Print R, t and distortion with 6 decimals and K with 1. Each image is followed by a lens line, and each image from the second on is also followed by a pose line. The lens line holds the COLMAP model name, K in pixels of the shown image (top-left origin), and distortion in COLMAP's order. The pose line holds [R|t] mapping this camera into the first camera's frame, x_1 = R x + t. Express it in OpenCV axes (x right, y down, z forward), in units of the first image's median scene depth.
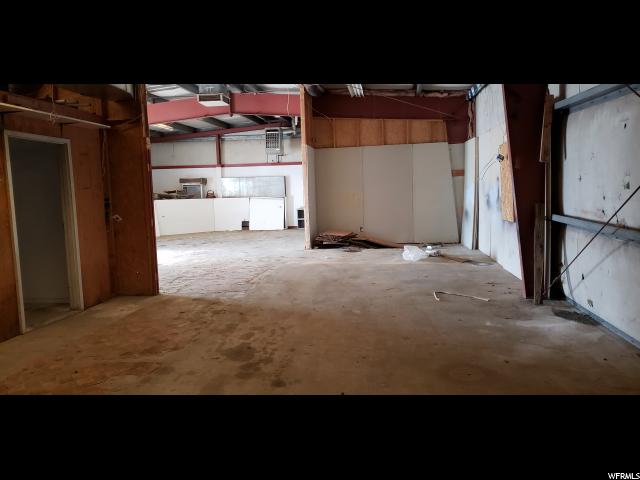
lens RADIAL K [[484.0, 0, 306.3], [0, 484.0, 249.3], [0, 0, 1]] dist [0.041307, -0.006125]
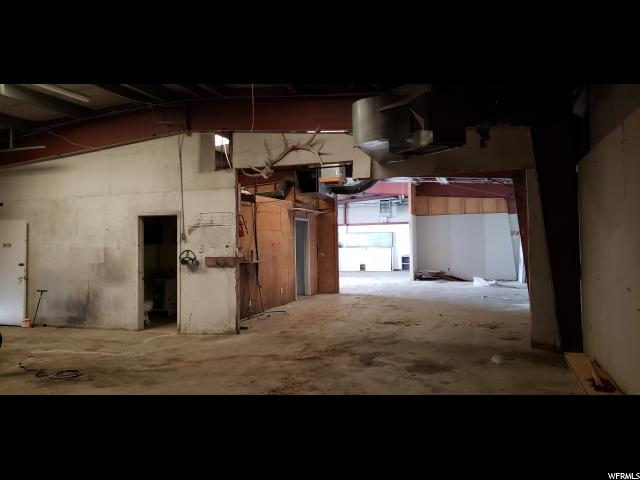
lens RADIAL K [[484.0, 0, 306.3], [0, 484.0, 249.3], [0, 0, 1]] dist [0.041307, -0.006125]
pose [[0.981718, 0.016522, -0.189623, -0.034034], [-0.036673, 0.993979, -0.103254, 0.069749], [0.186775, 0.108321, 0.976413, -0.564234]]
